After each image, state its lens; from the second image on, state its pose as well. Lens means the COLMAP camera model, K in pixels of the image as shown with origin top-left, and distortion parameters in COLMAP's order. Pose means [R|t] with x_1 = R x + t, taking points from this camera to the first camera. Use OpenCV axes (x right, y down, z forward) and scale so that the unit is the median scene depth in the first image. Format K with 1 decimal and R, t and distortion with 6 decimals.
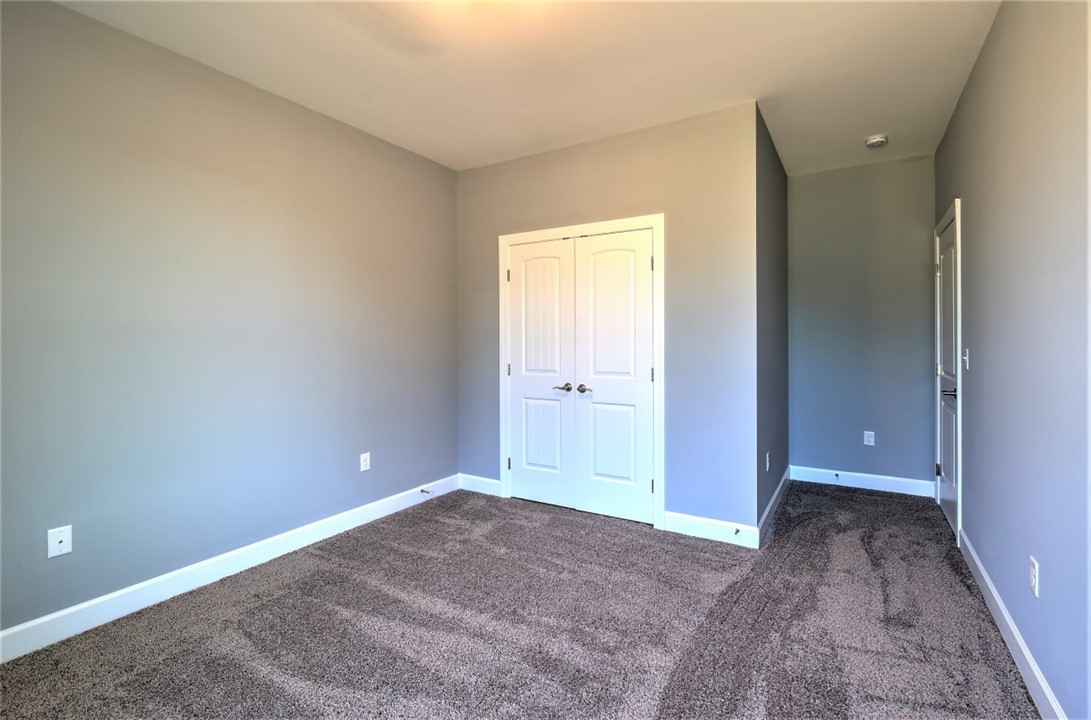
lens RADIAL K [[466.9, 0, 547.8], [0, 466.9, 357.3], [0, 0, 1]] dist [0.004534, -0.003507]
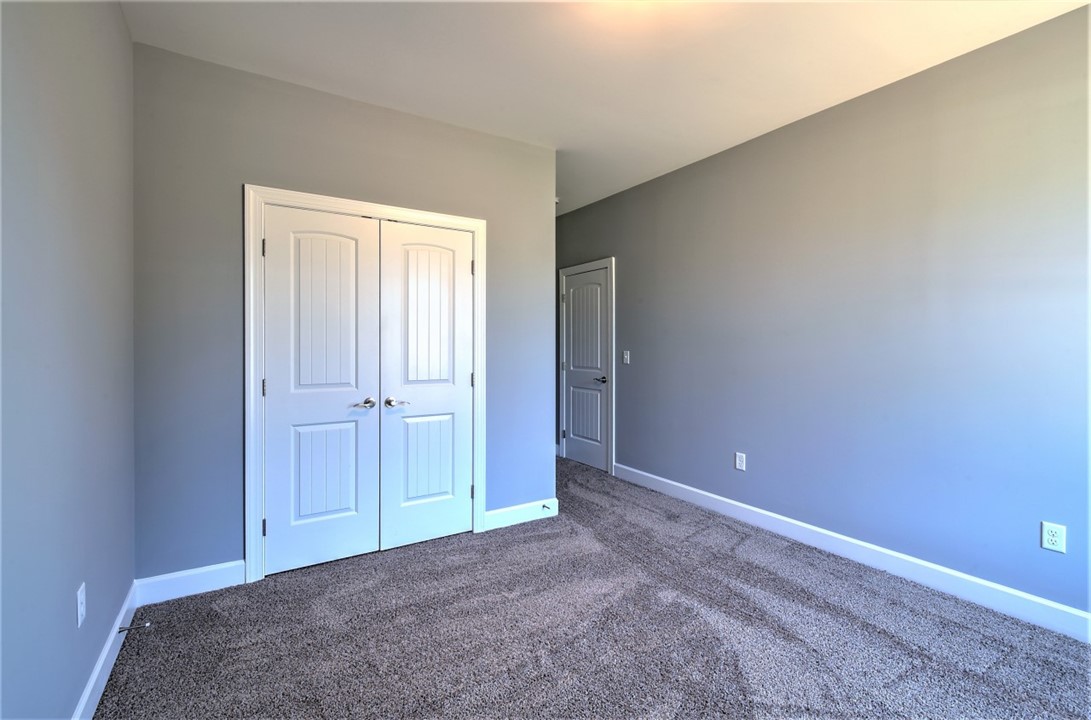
lens RADIAL K [[488.8, 0, 545.5], [0, 488.8, 360.0], [0, 0, 1]] dist [-0.000004, -0.000196]
pose [[0.465661, -0.023328, 0.884656, -0.630443], [0.027955, 0.999541, 0.011643, -0.012191], [-0.884522, 0.019309, 0.466099, 0.381465]]
